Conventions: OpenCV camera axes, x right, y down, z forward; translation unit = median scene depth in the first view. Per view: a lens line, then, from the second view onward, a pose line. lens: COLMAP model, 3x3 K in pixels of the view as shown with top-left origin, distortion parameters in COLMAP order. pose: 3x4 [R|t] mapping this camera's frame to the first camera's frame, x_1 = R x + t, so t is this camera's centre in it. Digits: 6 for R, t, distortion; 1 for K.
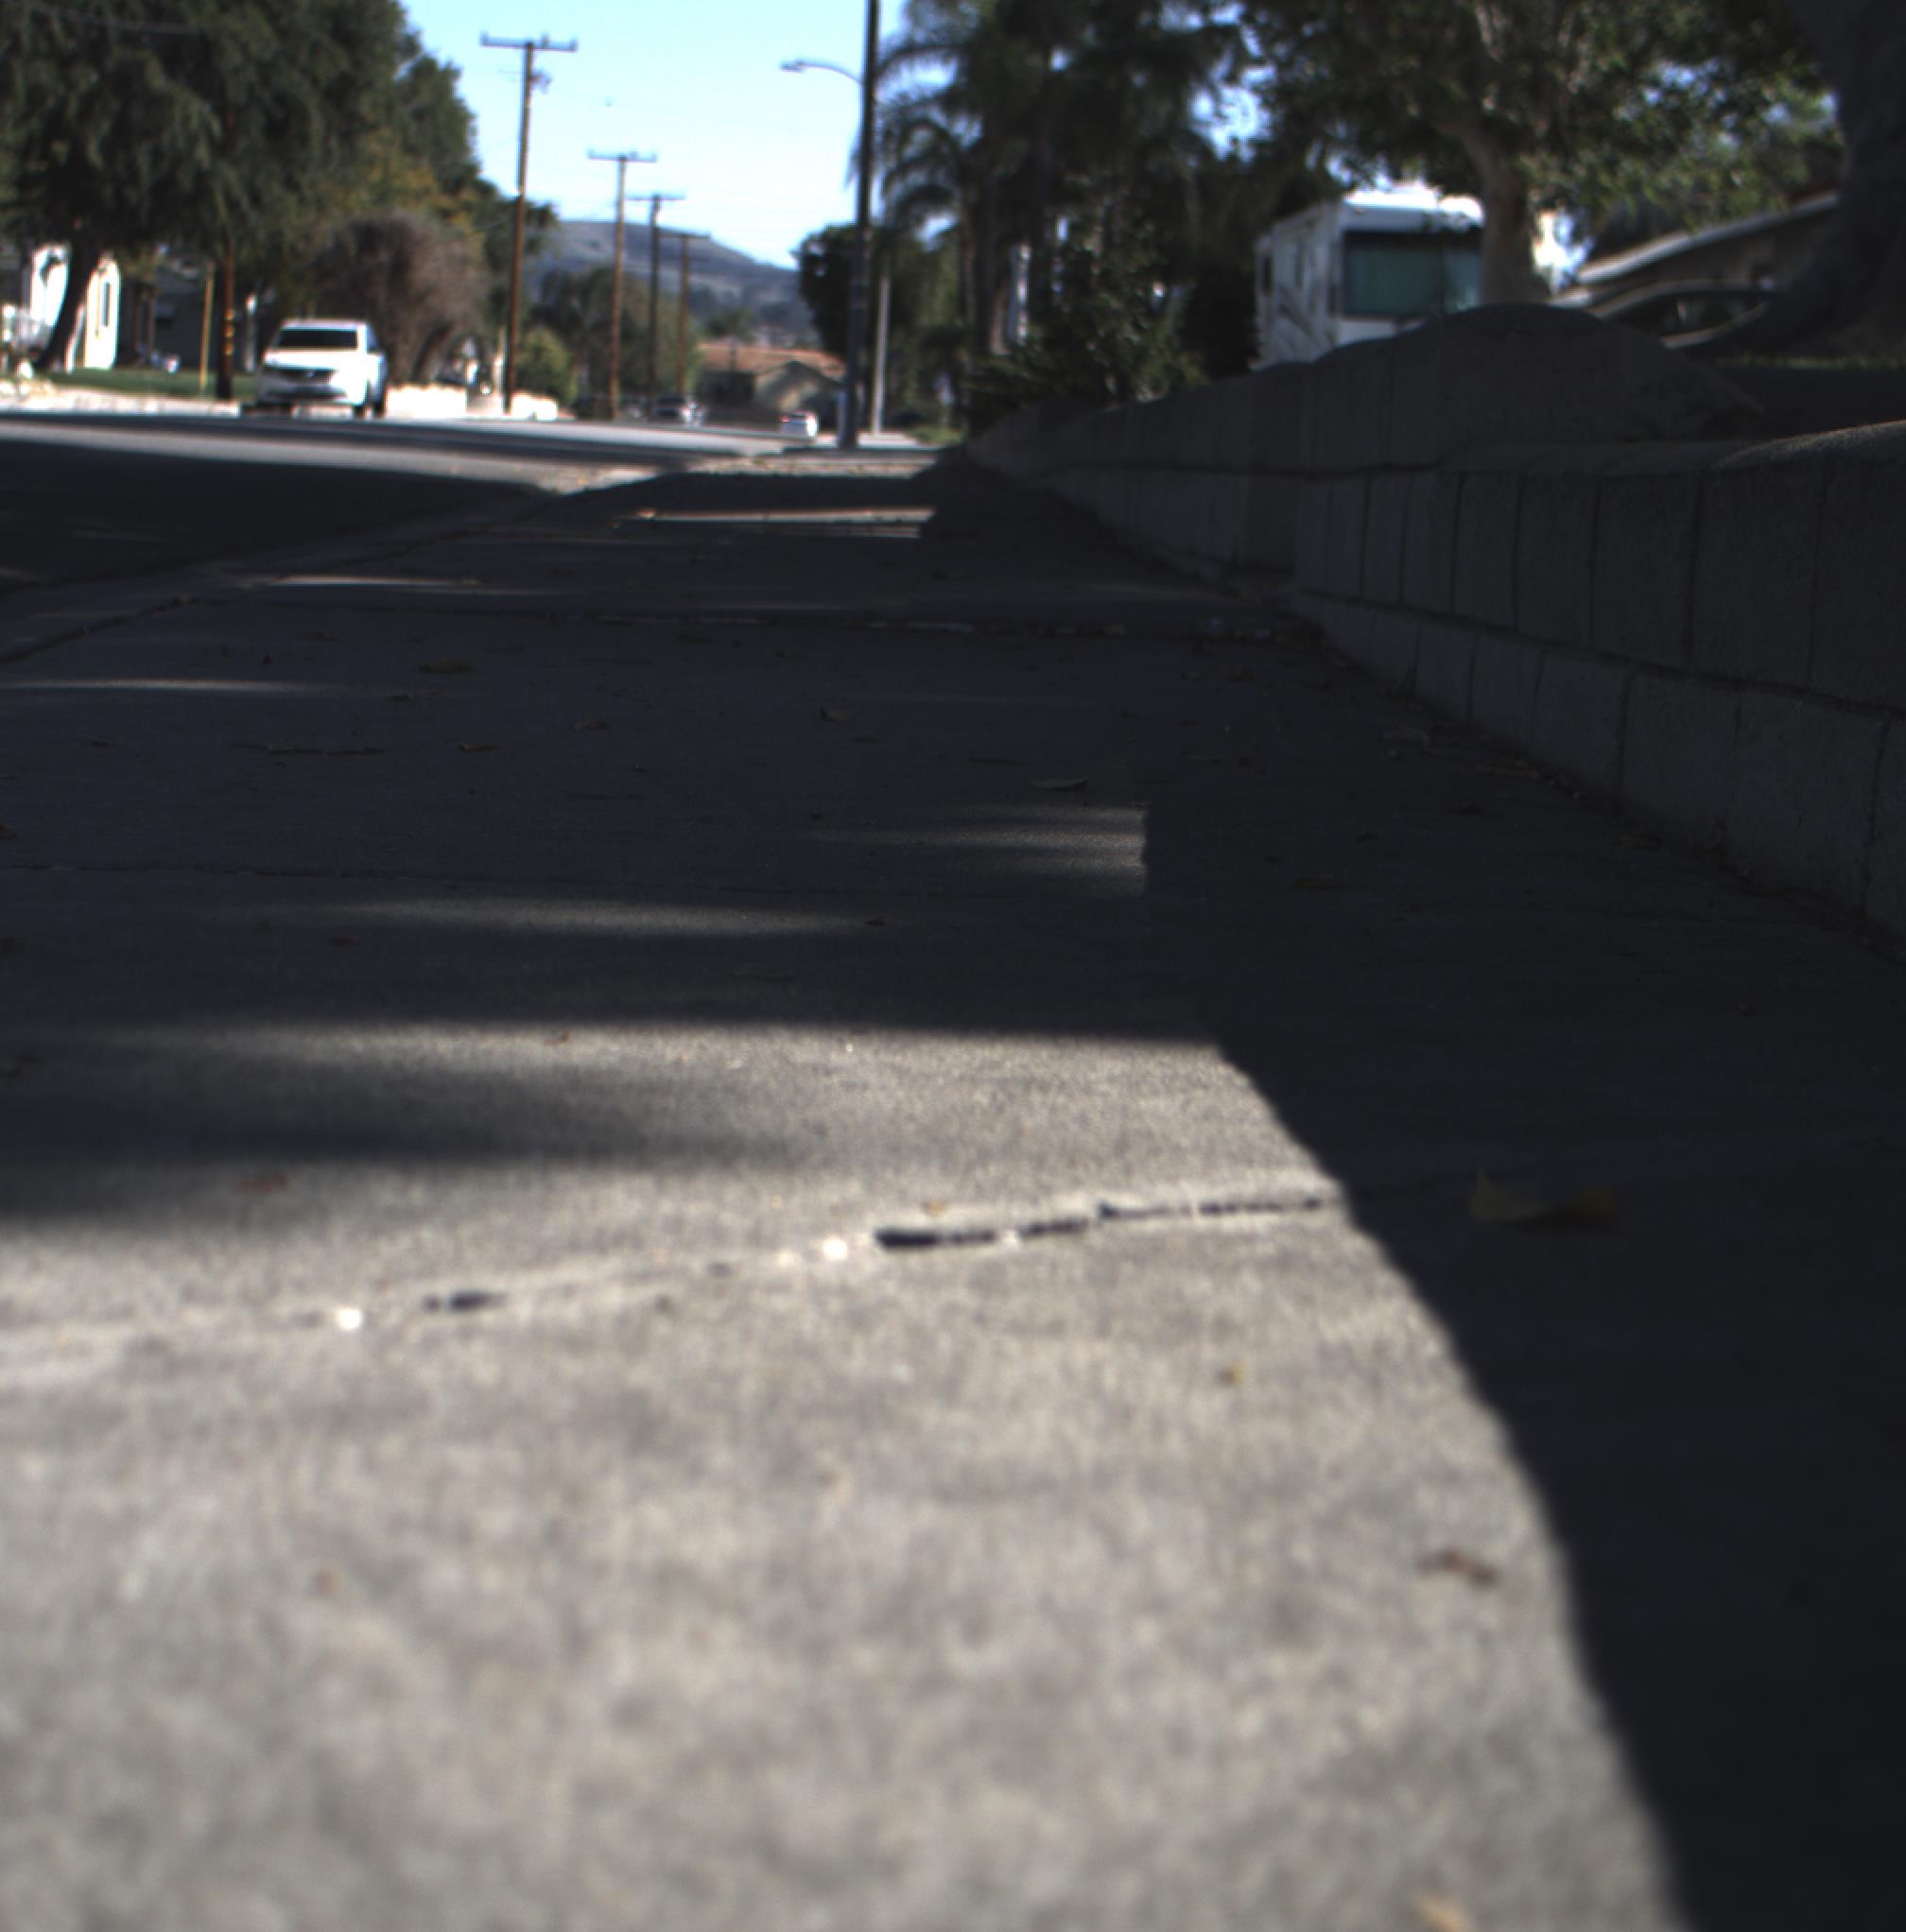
lens RADIAL K [[4307.7, 0, 758.7], [0, 4307.7, 965.2], [0, 0, 1]] dist [-0.195134, 0.832199]
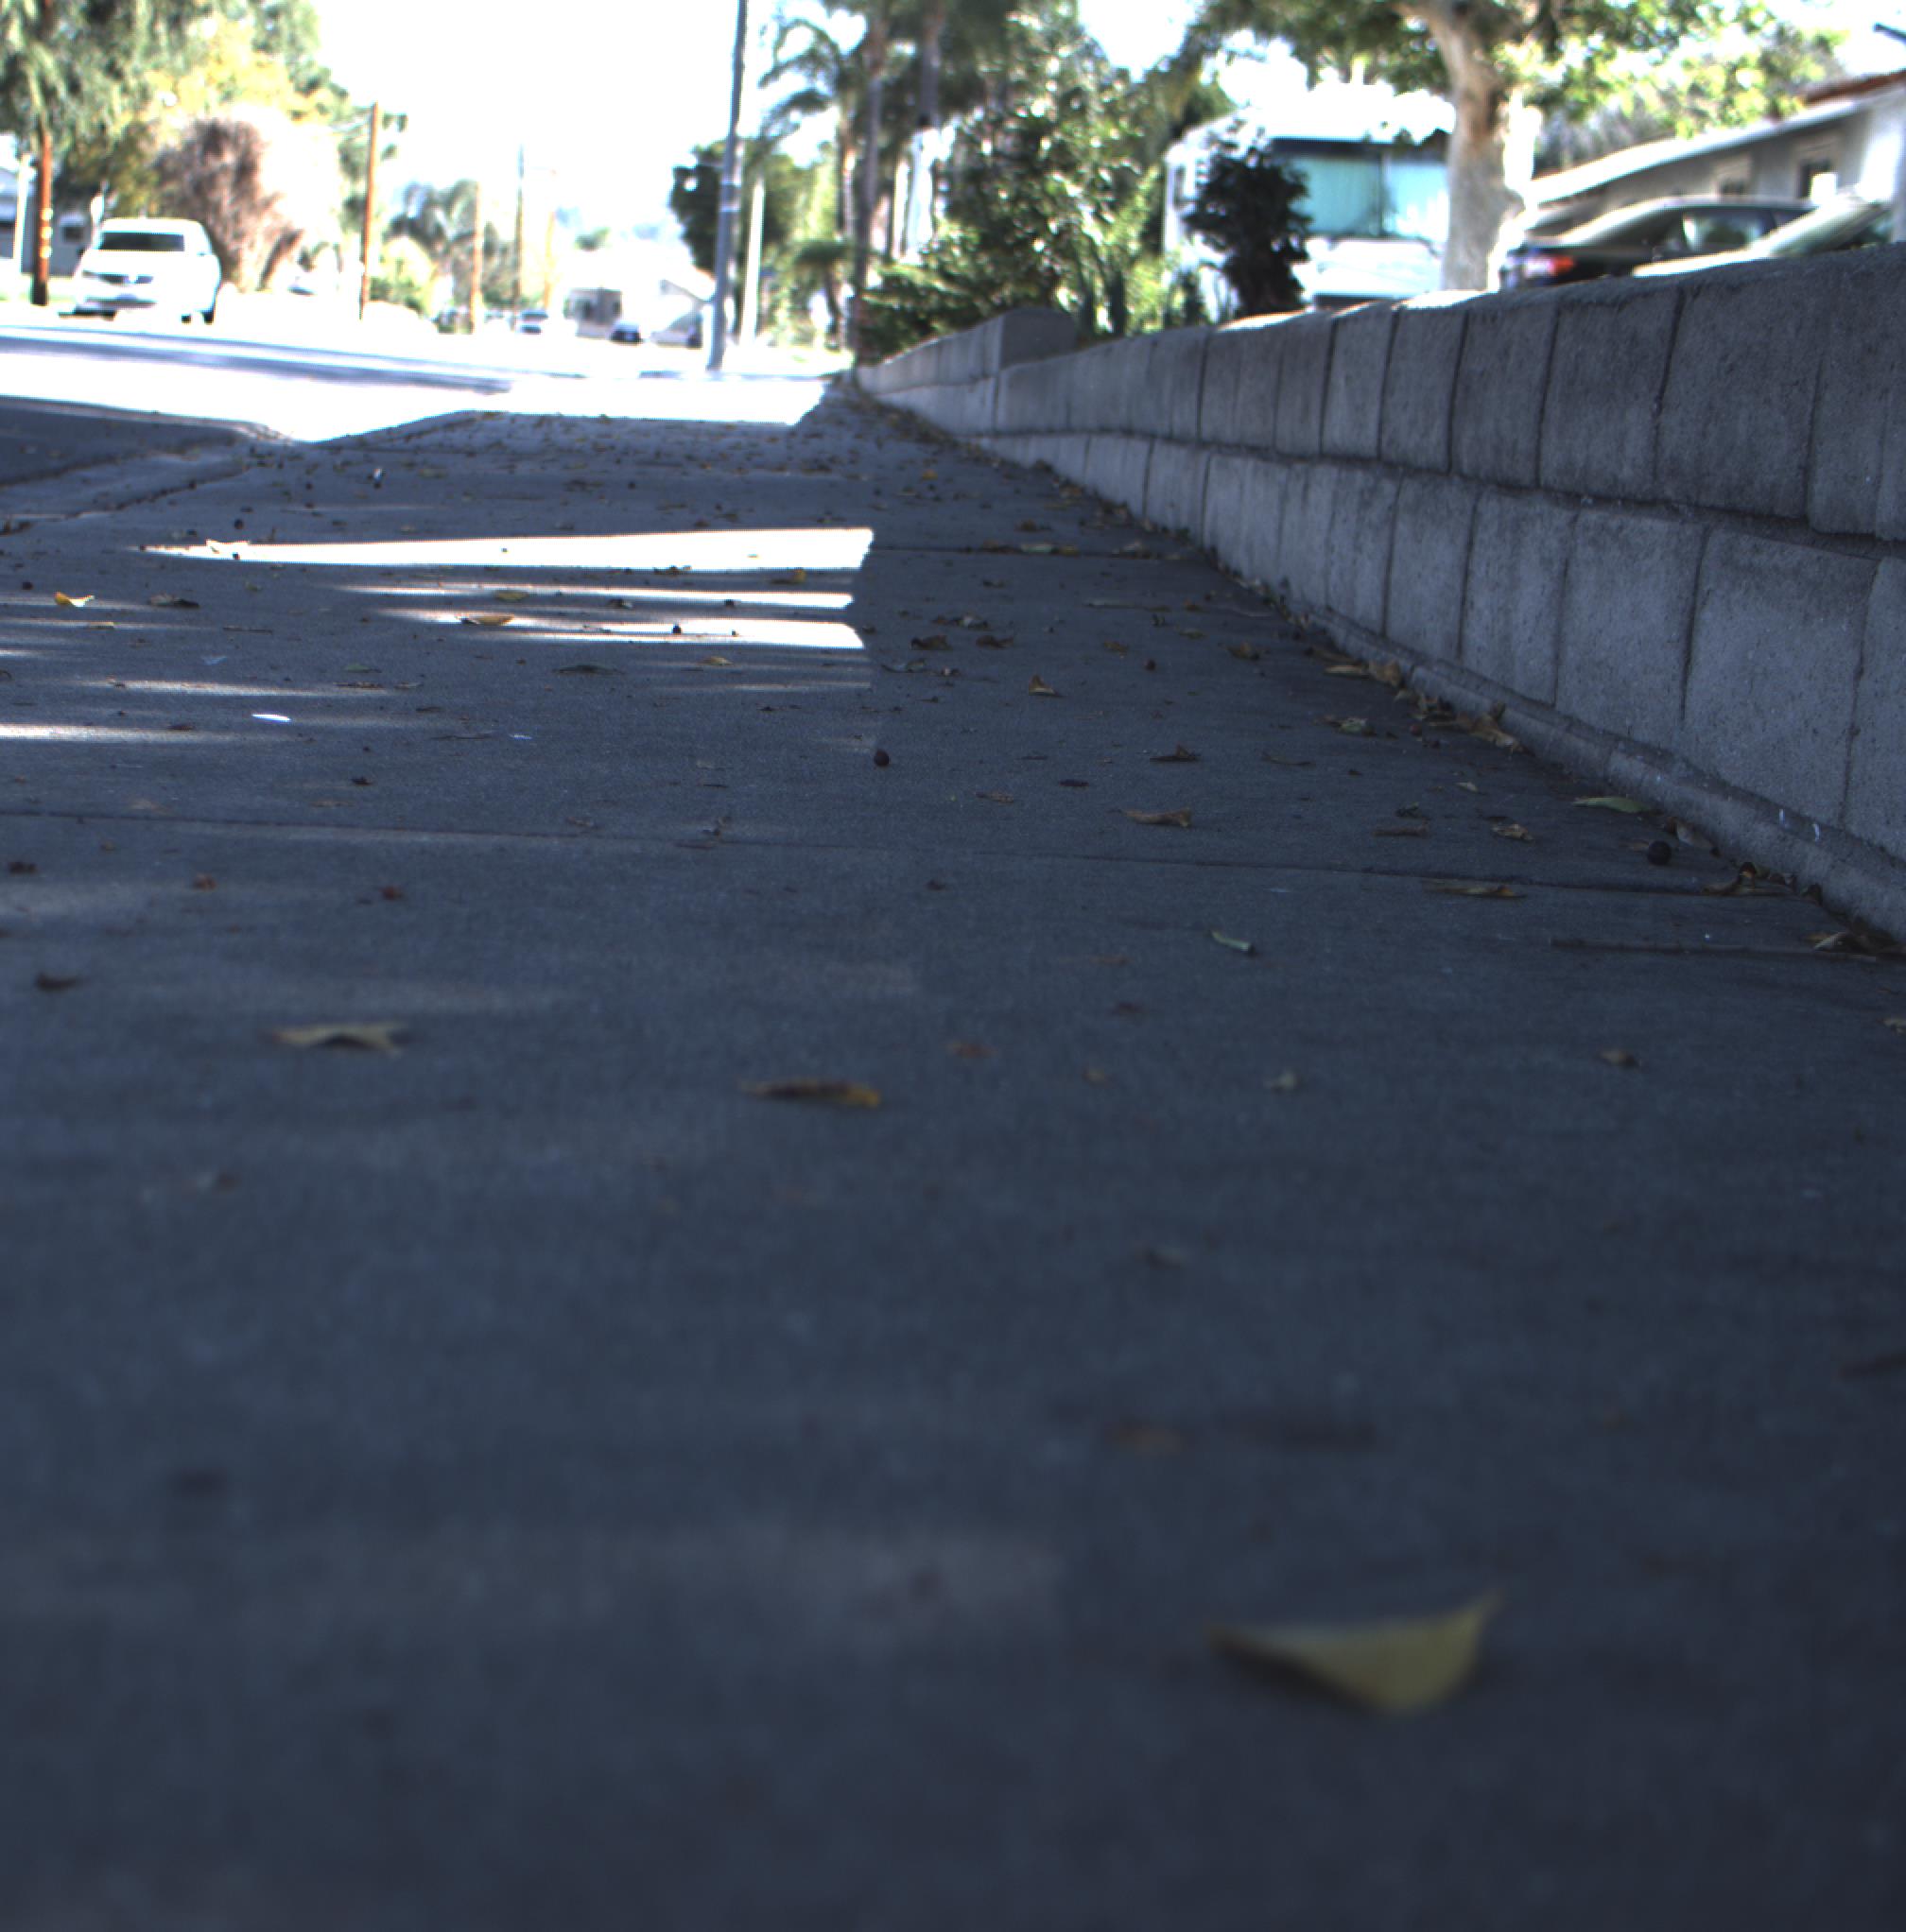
lens RADIAL K [[4307.7, 0, 758.7], [0, 4307.7, 965.2], [0, 0, 1]] dist [-0.195134, 0.832199]
pose [[0.999390, 0.013517, 0.032203, 0.001315], [-0.014116, 0.999731, 0.018417, -0.006314], [-0.031945, -0.018860, 0.999312, 0.049679]]
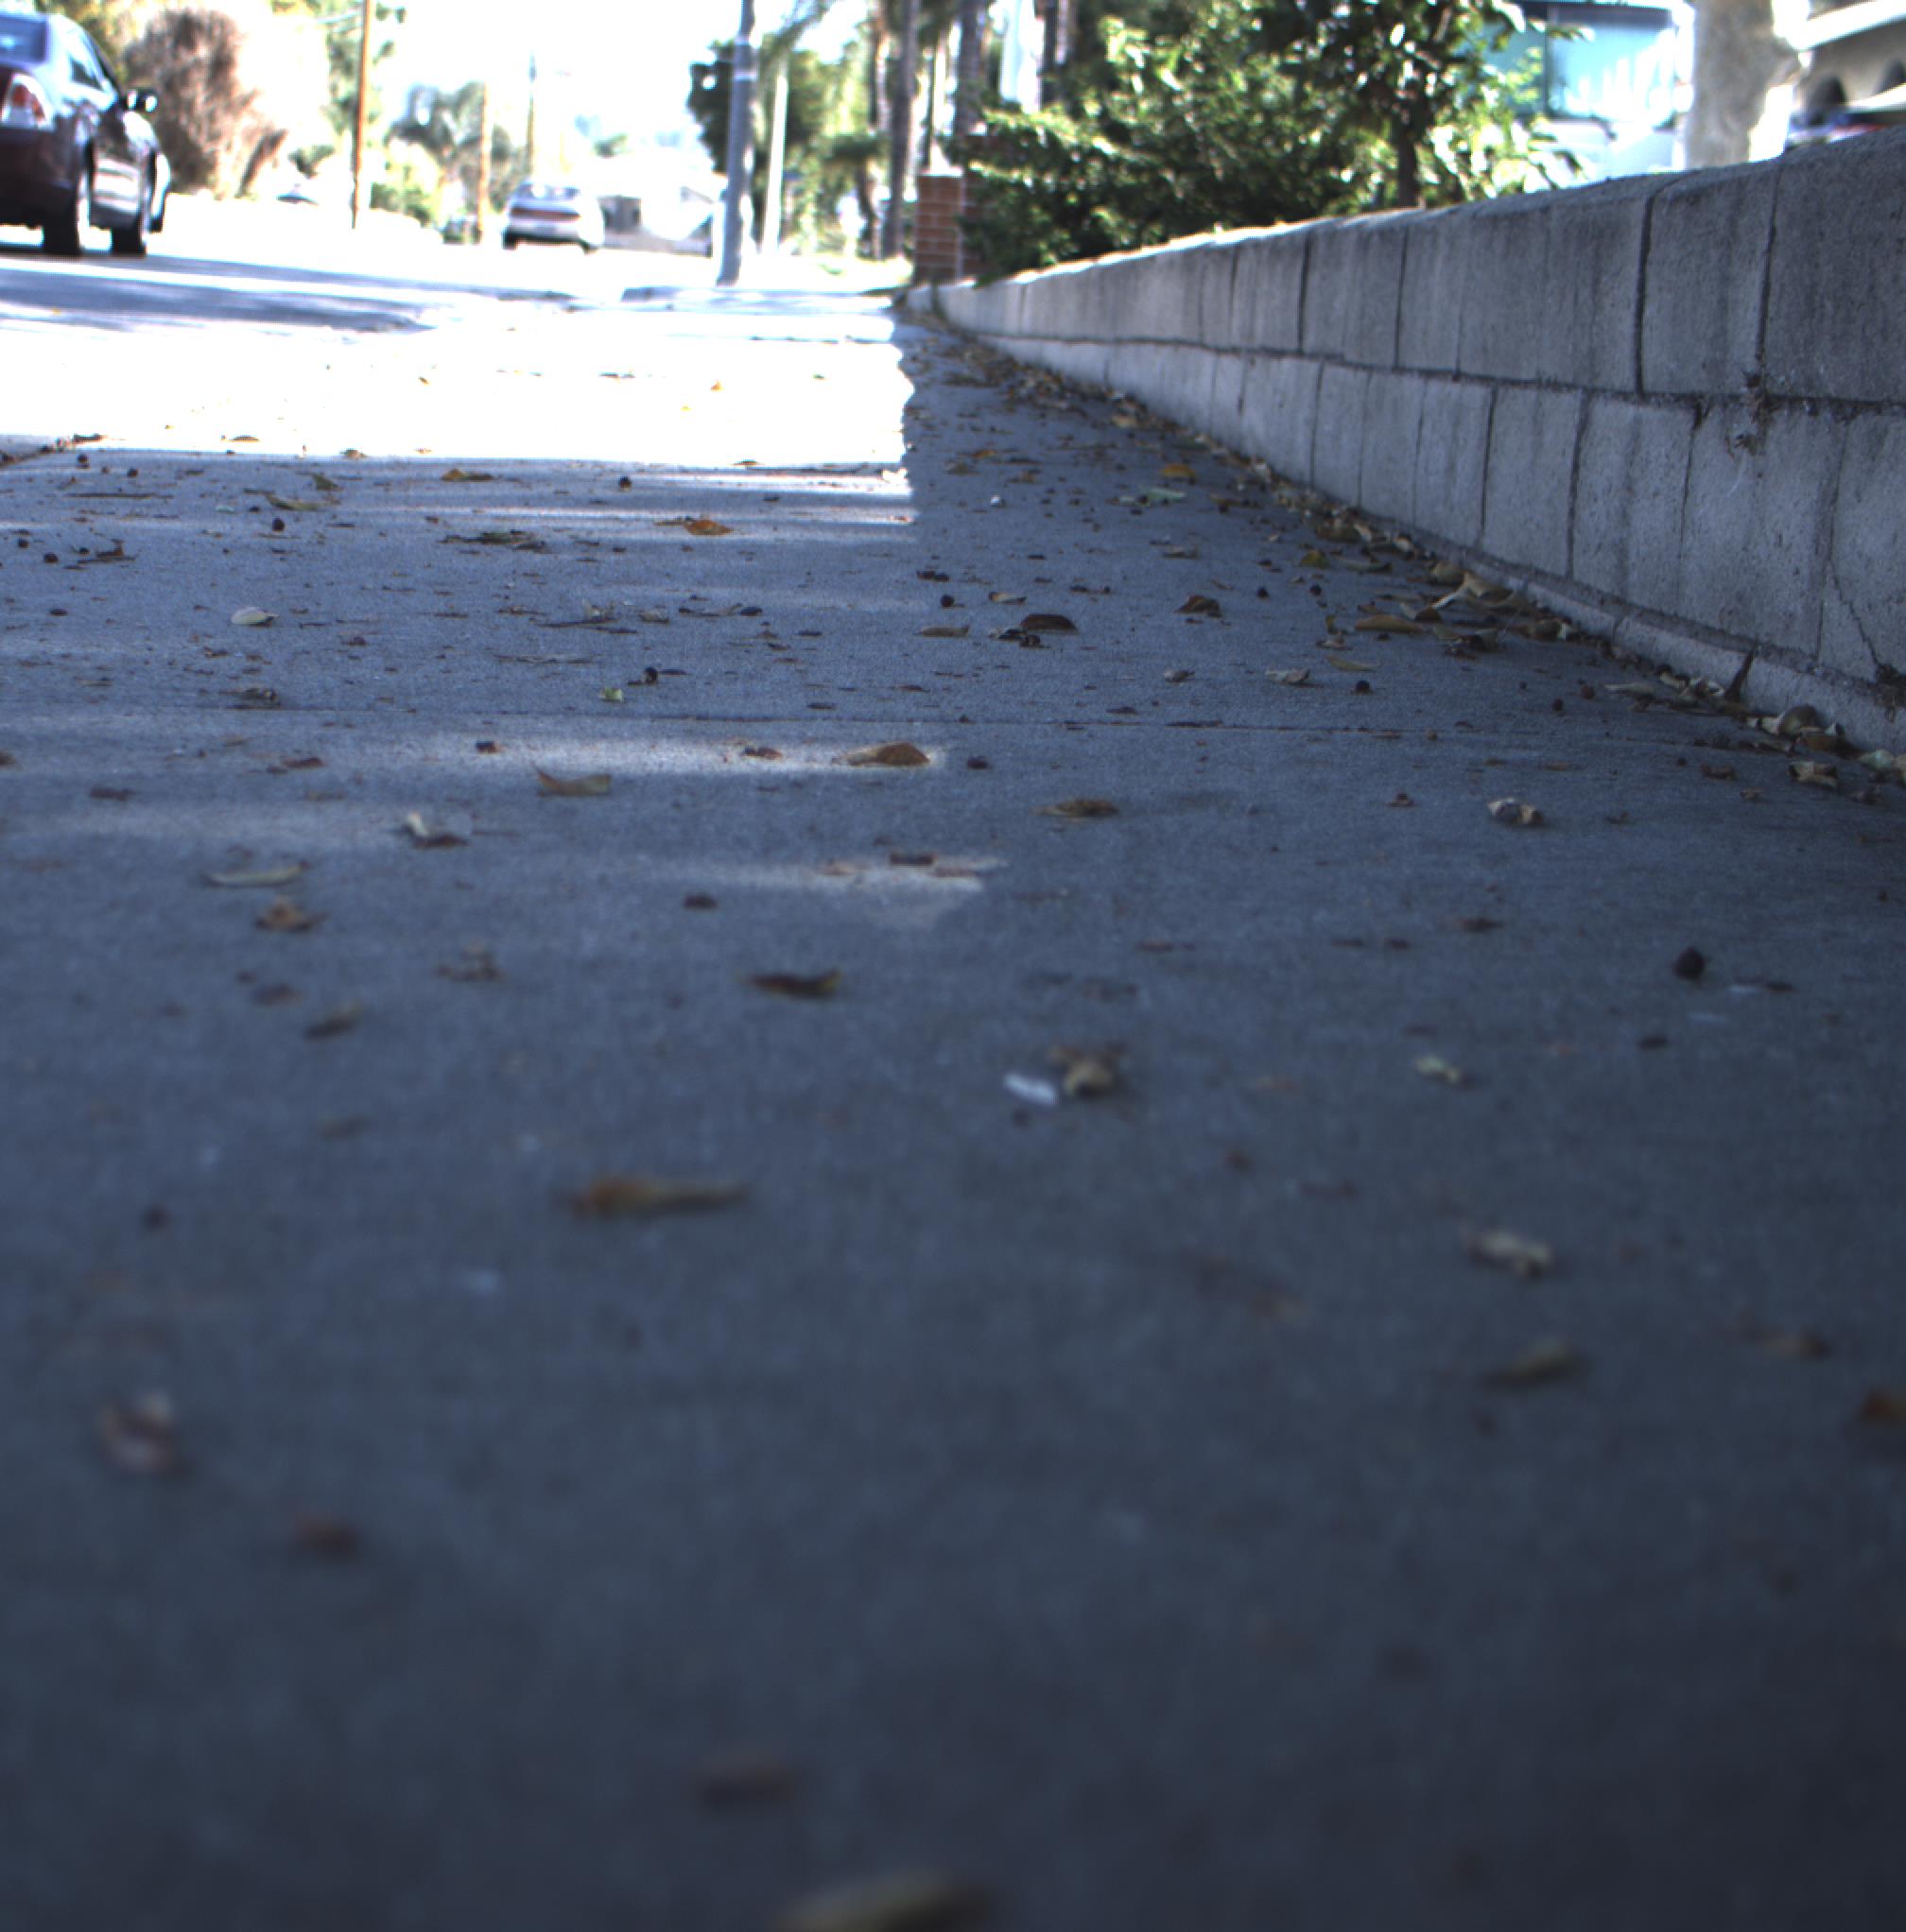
lens RADIAL K [[4307.7, 0, 758.7], [0, 4307.7, 965.2], [0, 0, 1]] dist [-0.195134, 0.832199]
pose [[0.999613, 0.008625, 0.026445, 0.003490], [-0.009667, 0.999172, 0.039511, -0.015980], [-0.026083, -0.039752, 0.998869, 0.126837]]
